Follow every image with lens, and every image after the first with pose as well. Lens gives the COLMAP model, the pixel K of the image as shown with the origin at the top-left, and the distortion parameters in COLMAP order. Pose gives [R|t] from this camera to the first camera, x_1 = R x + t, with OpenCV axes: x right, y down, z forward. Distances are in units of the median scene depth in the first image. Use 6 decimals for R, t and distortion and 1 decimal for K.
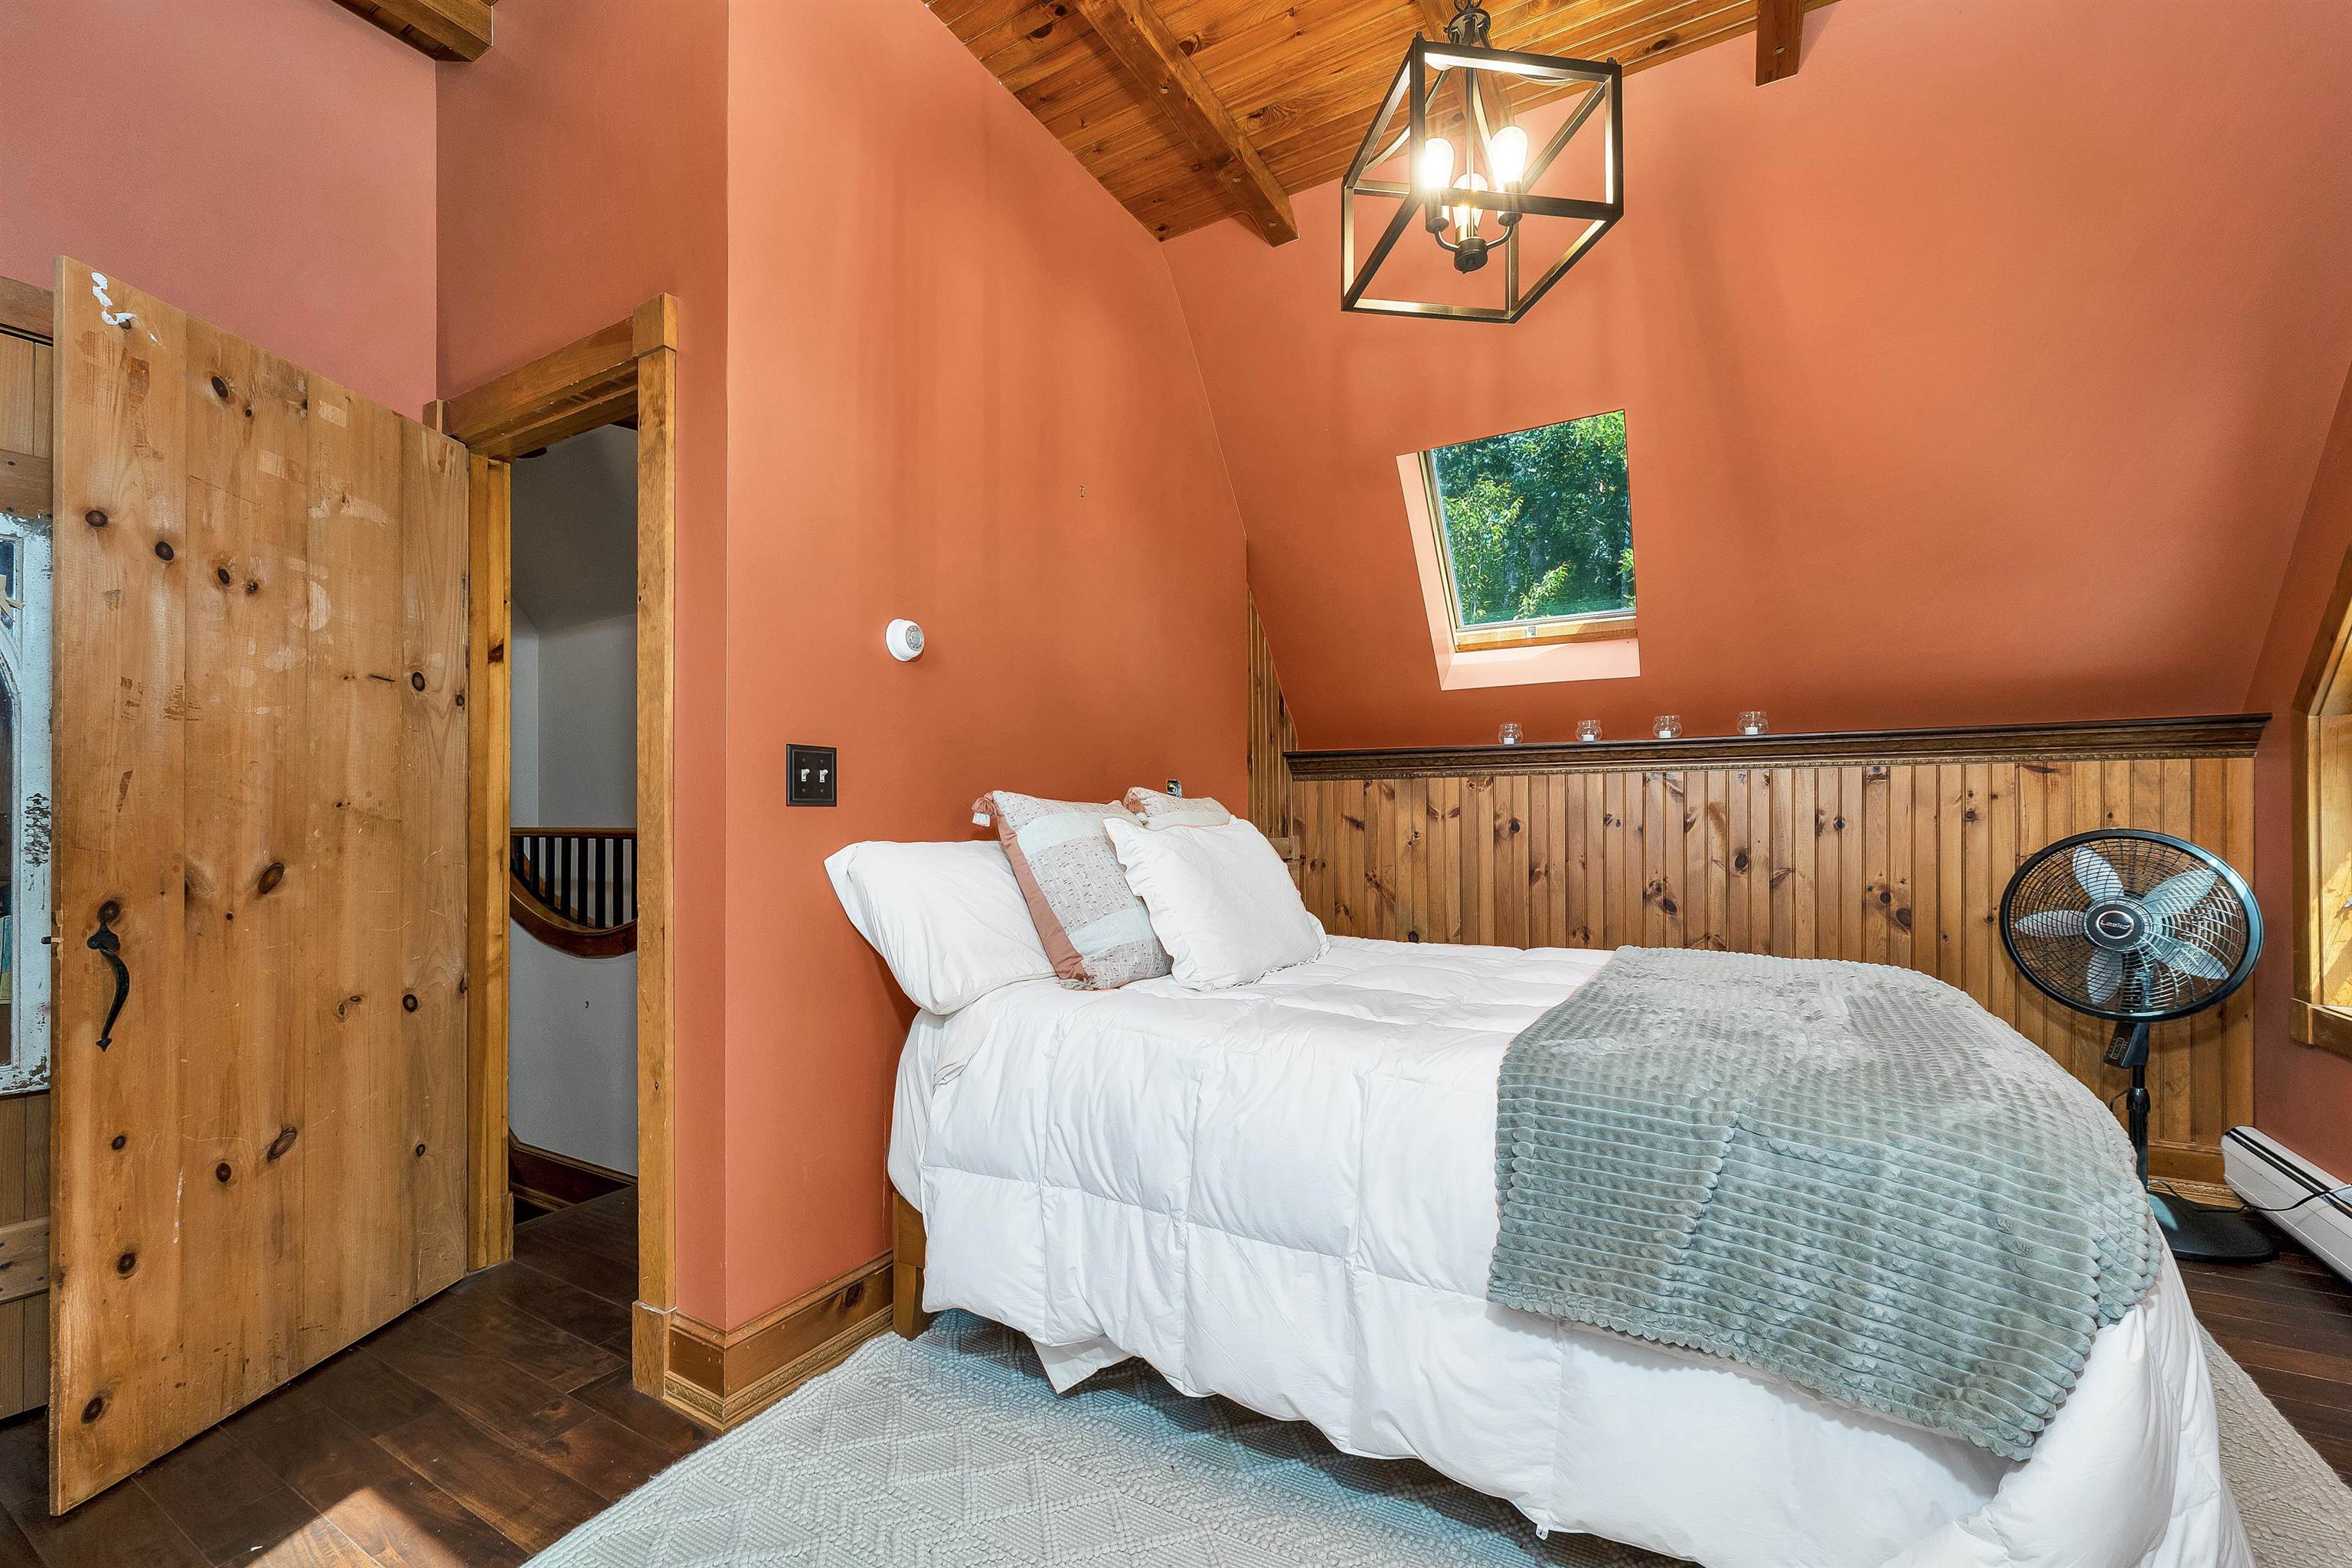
lens RADIAL K [[970.2, 0, 1176.6], [0, 970.2, 812.8], [0, 0, 1]] dist [-0.000501, 0.000007]
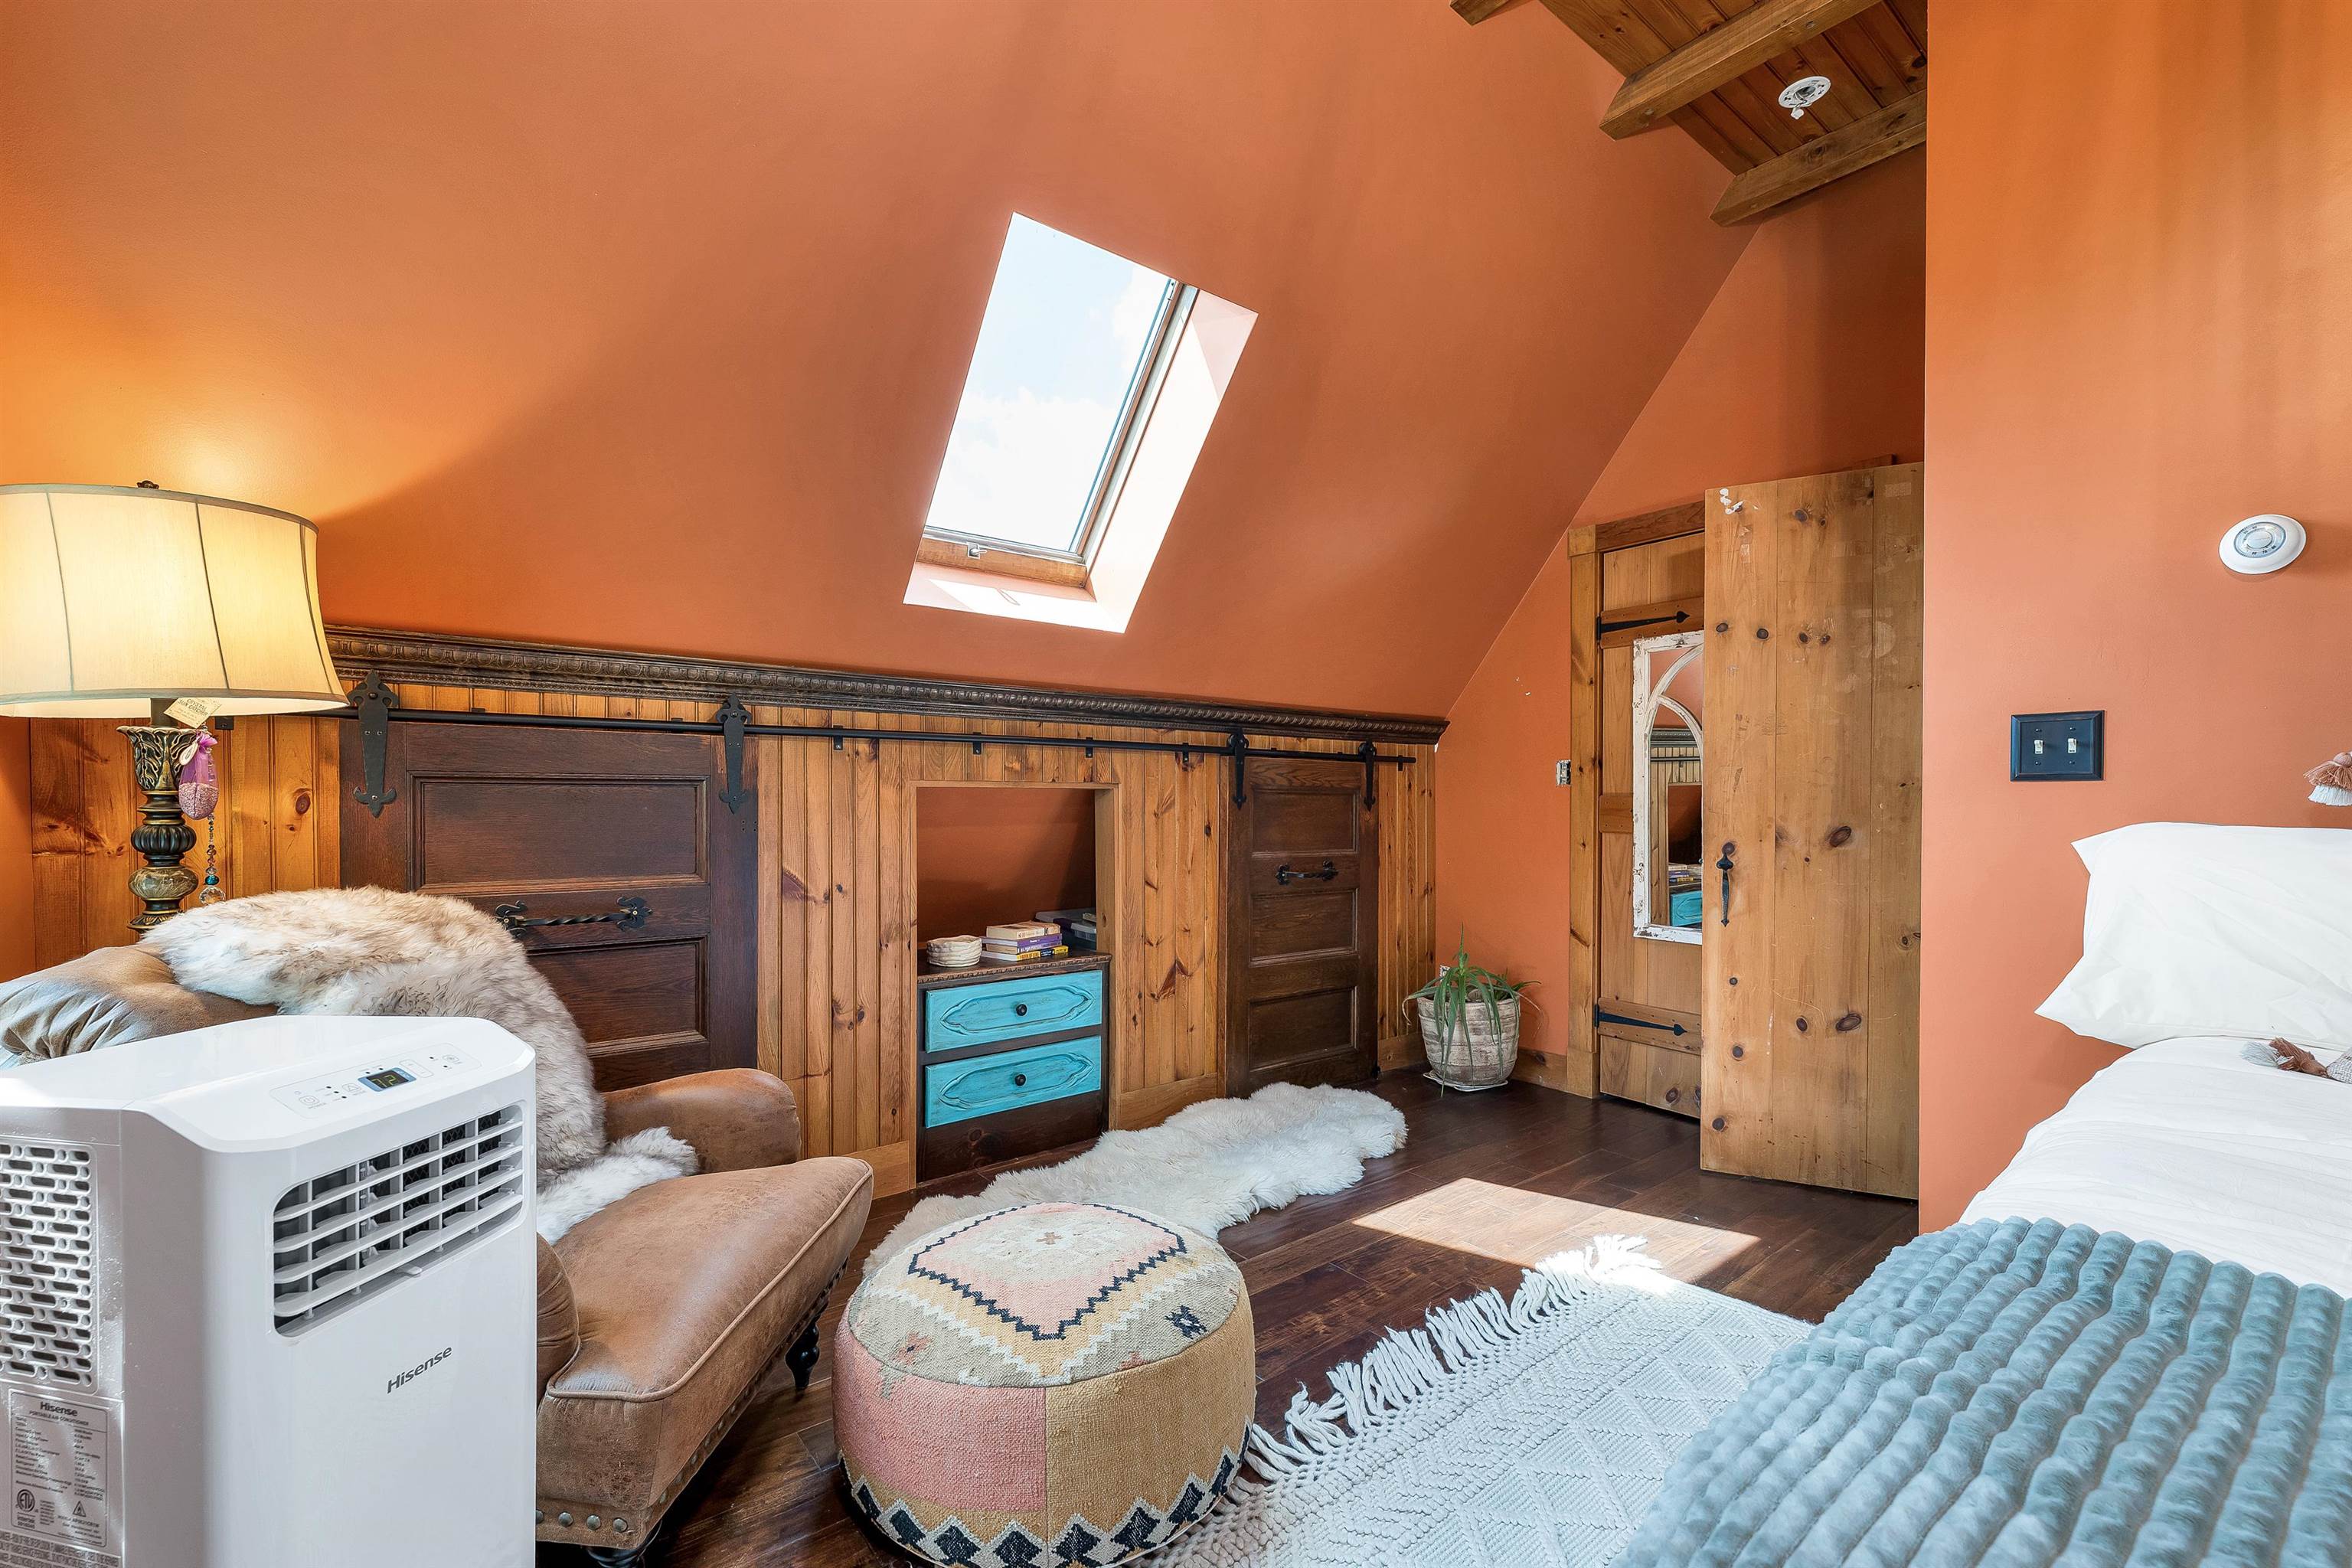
lens RADIAL K [[1026.6, 0, 1181.6], [0, 1026.6, 771.0], [0, 0, 1]] dist [-0.002363, 0.000649]
pose [[-0.350939, -0.020027, -0.936184, 0.865305], [0.012664, 0.999578, -0.026131, -0.002542], [0.936313, -0.021026, -0.350537, 0.629406]]
